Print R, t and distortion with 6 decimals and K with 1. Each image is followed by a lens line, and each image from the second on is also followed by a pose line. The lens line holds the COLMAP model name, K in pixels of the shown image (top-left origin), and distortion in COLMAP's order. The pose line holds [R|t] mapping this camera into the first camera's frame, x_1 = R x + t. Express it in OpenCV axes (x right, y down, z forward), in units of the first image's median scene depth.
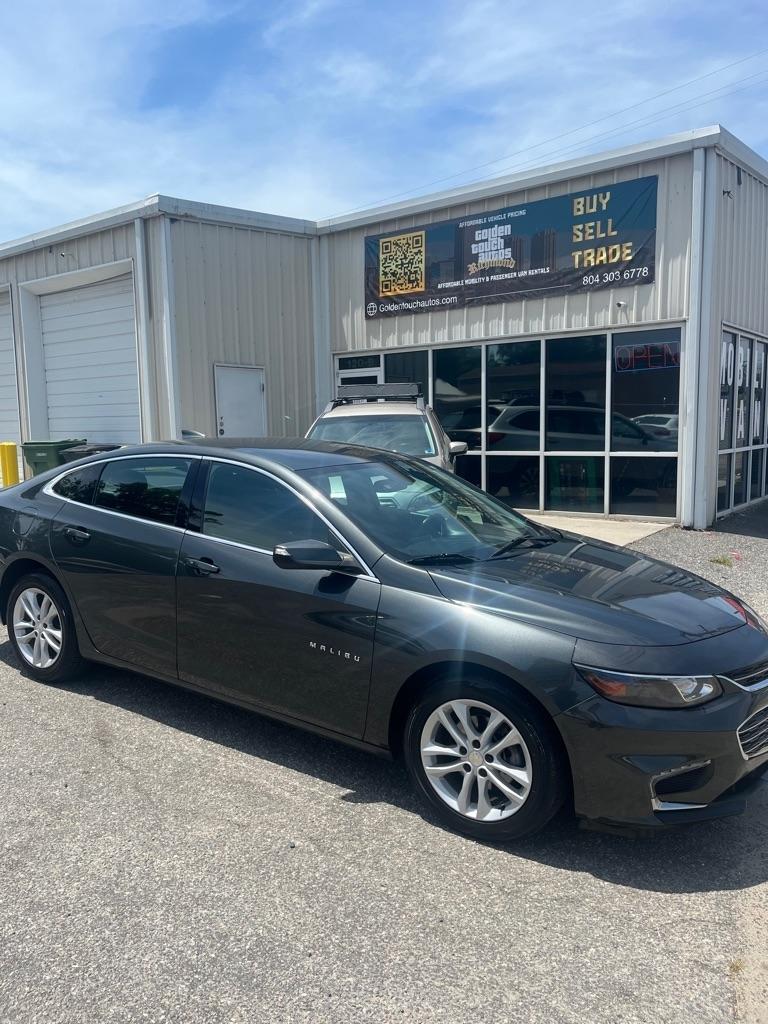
lens RADIAL K [[782.8, 0, 380.5], [0, 782.8, 507.4], [0, 0, 1]] dist [0.062005, -0.077429]
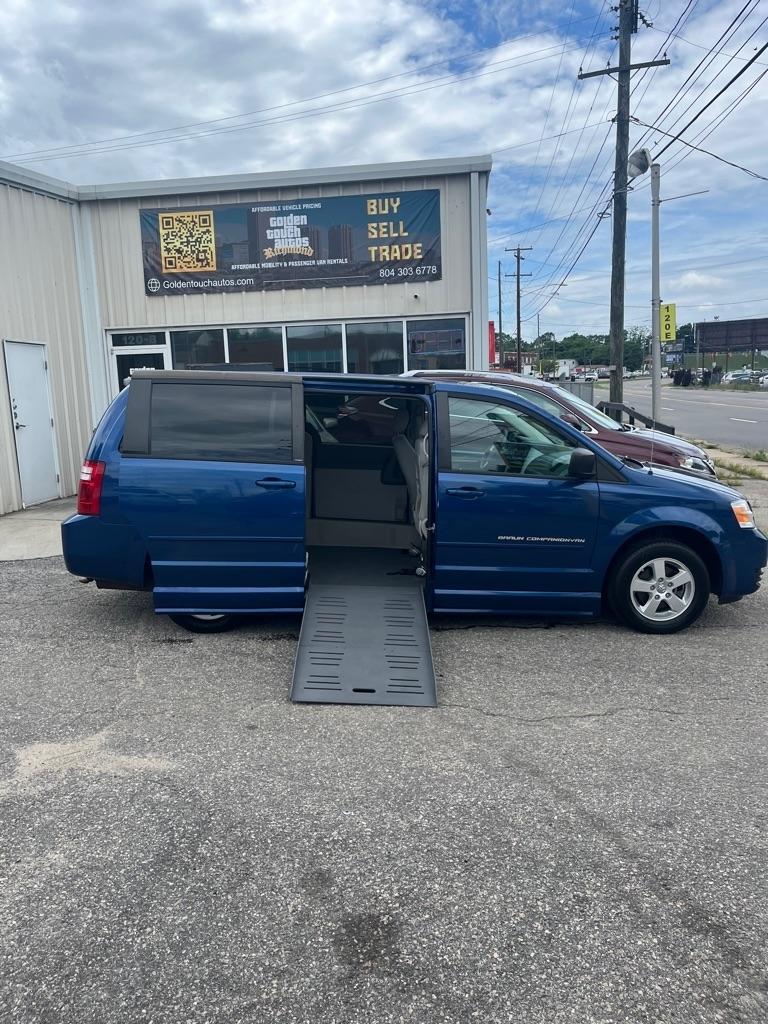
lens RADIAL K [[782.8, 0, 381.5], [0, 782.8, 497.9], [0, 0, 1]] dist [0.062005, -0.077429]
pose [[0.859294, -0.086627, 0.504093, -0.323579], [0.075627, 0.996239, 0.042284, -0.010870], [-0.505860, 0.001789, 0.862614, 0.016892]]
